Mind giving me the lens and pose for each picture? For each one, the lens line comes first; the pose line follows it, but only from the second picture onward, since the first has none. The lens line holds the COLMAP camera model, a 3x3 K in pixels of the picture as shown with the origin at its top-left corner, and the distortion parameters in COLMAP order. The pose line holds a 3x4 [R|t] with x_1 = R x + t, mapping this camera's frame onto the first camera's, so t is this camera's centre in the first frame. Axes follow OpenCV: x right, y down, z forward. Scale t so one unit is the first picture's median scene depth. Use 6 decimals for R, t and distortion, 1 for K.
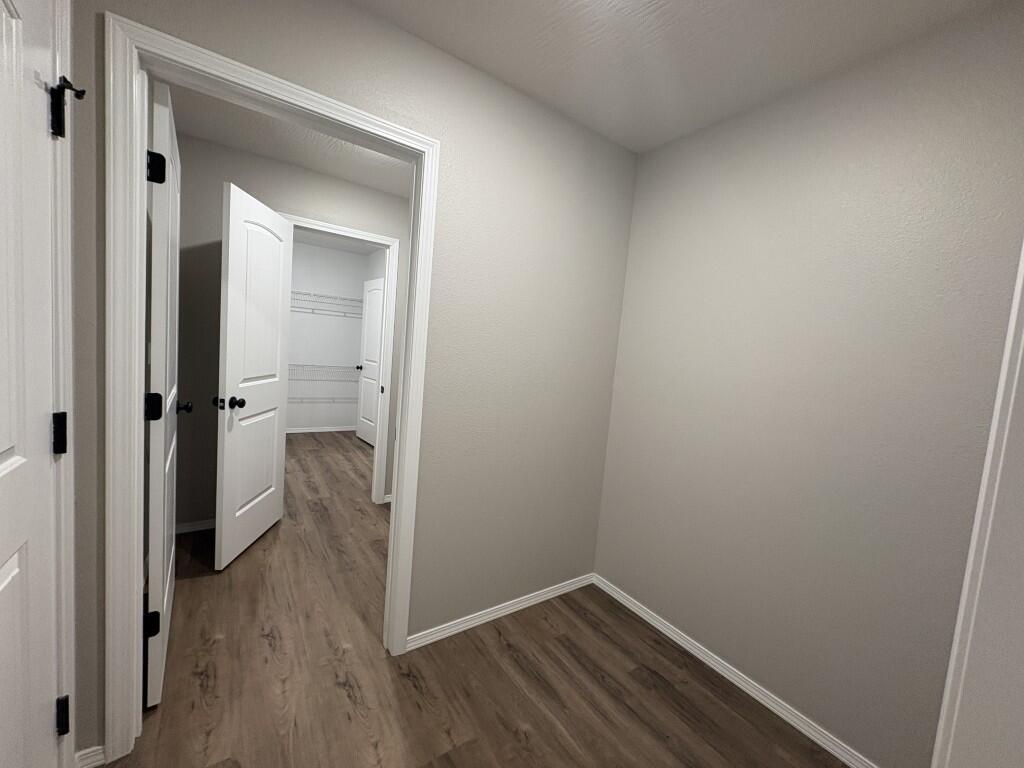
lens RADIAL K [[406.9, 0, 512.1], [0, 406.9, 384.7], [0, 0, 1]] dist [-0.000024, 0.000115]
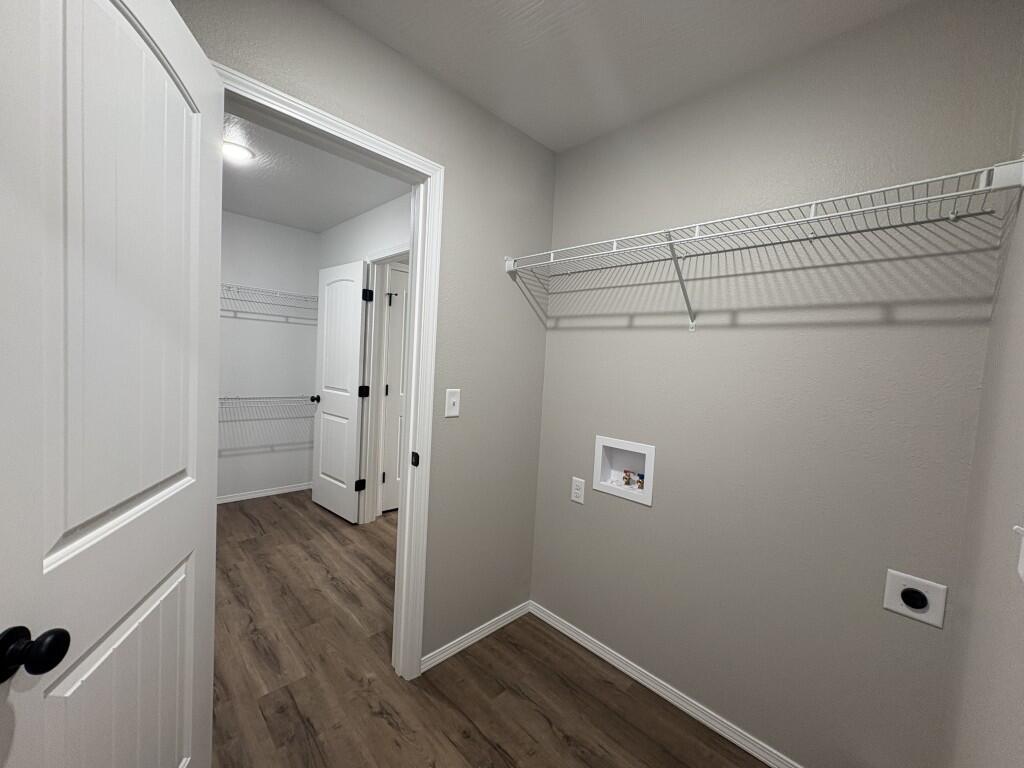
lens RADIAL K [[406.9, 0, 512.1], [0, 406.9, 384.7], [0, 0, 1]] dist [-0.000024, 0.000115]
pose [[0.983976, -0.036855, 0.174450, -0.206397], [0.040199, 0.999069, -0.015673, -0.049367], [-0.173710, 0.022435, 0.984541, 0.342884]]
